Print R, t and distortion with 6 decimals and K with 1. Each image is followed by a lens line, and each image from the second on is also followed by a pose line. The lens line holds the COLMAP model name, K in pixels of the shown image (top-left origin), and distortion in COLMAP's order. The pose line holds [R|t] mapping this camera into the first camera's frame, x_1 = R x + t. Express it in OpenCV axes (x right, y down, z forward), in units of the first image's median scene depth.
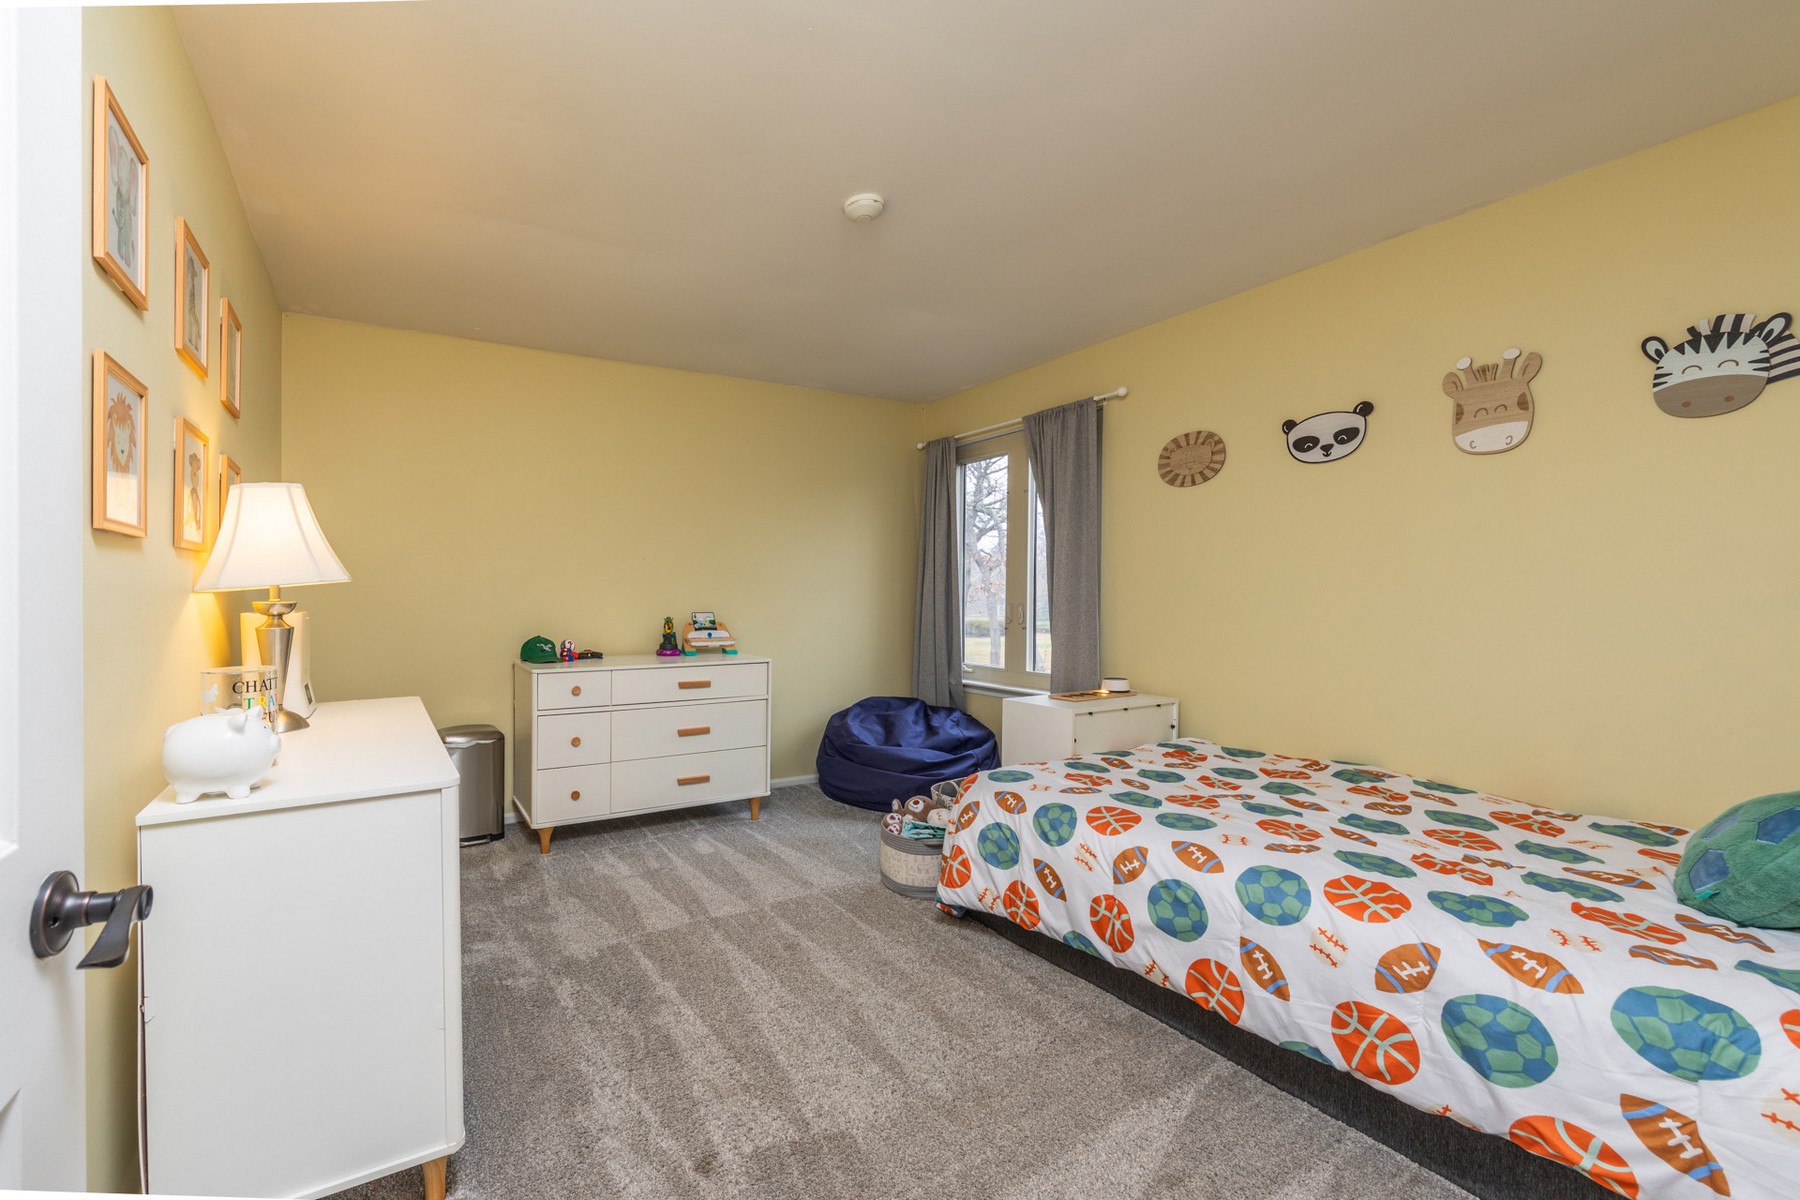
lens RADIAL K [[712.8, 0, 900.0], [0, 712.8, 600.0], [0, 0, 1]] dist [0.001386, 0.000171]
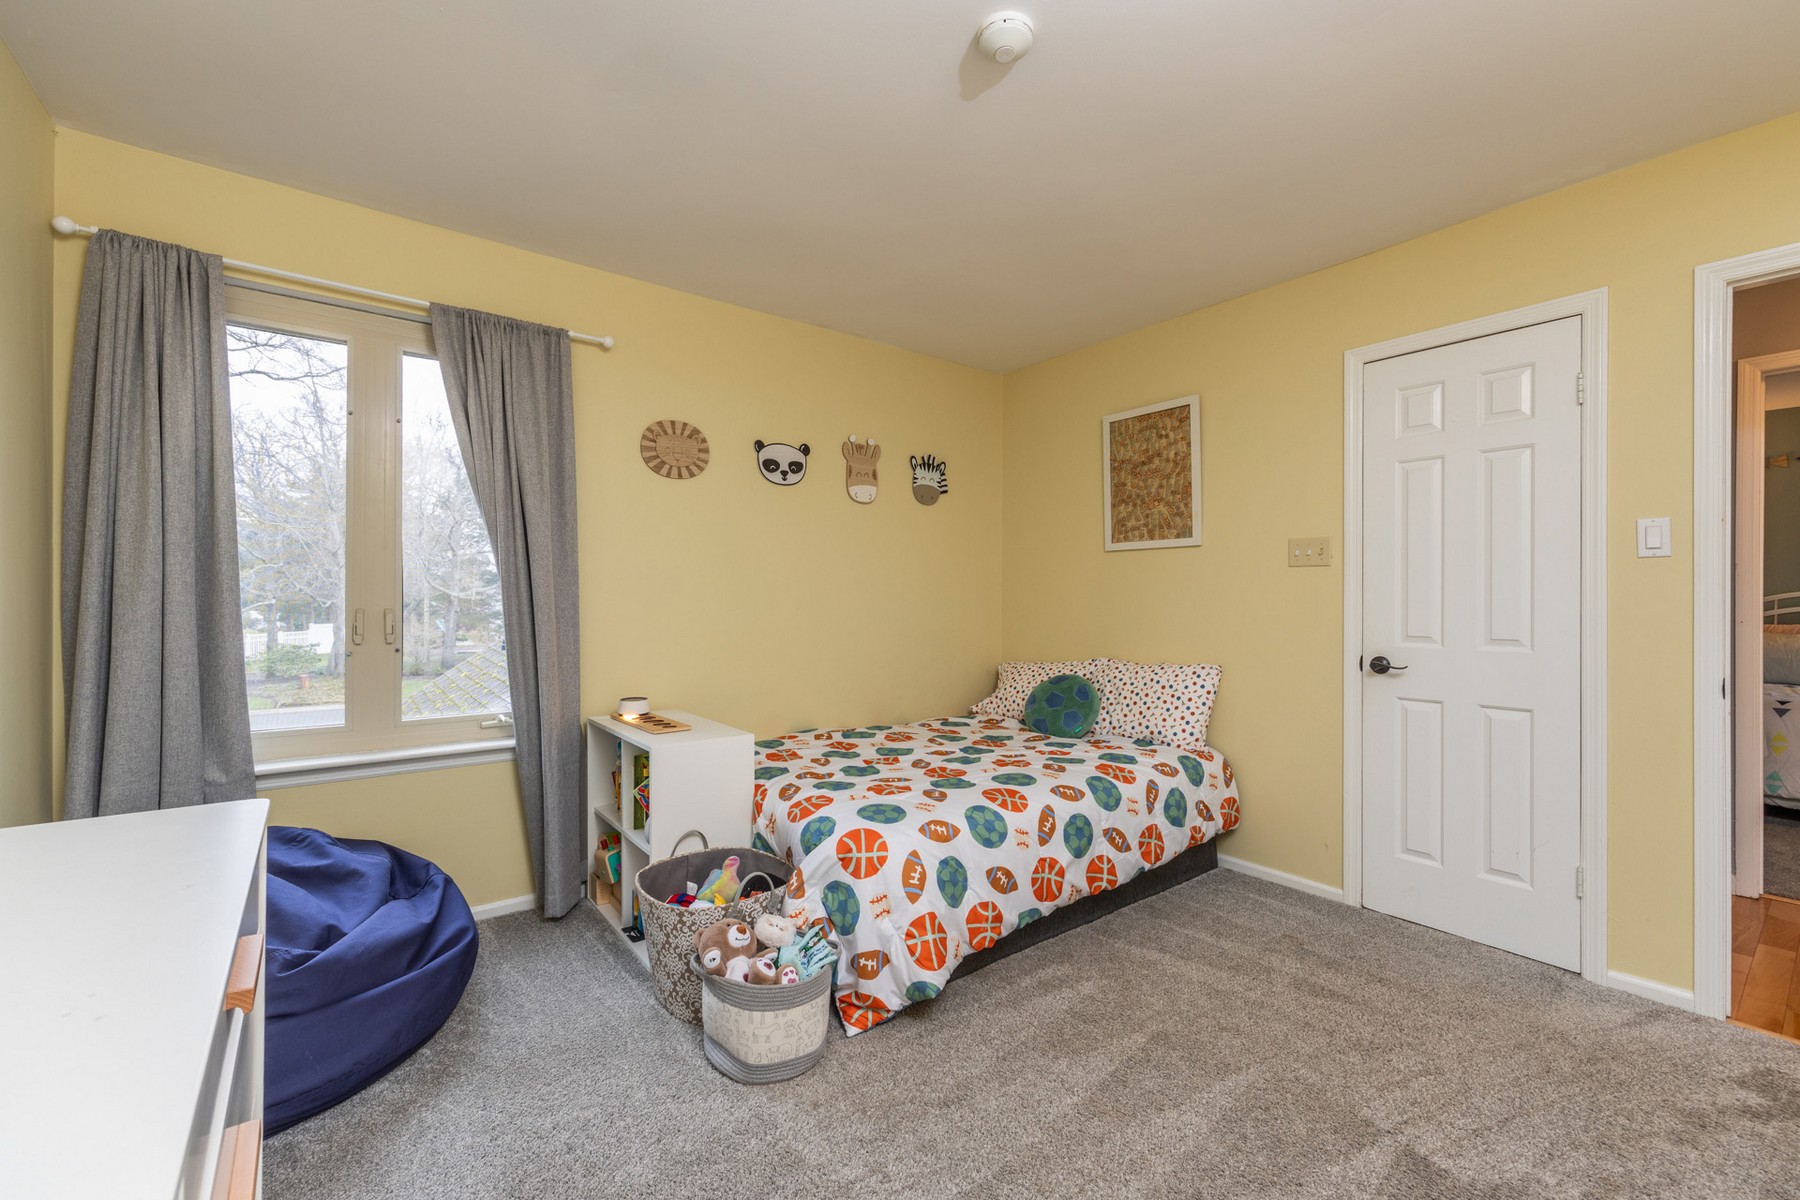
lens RADIAL K [[728.8, 0, 895.9], [0, 728.8, 557.1], [0, 0, 1]] dist [0.000854, 0.000058]
pose [[-0.028944, 0.054113, 0.998115, -0.677655], [0.002644, 0.998534, -0.054059, -0.009081], [-0.999578, 0.001074, -0.029044, 0.945407]]
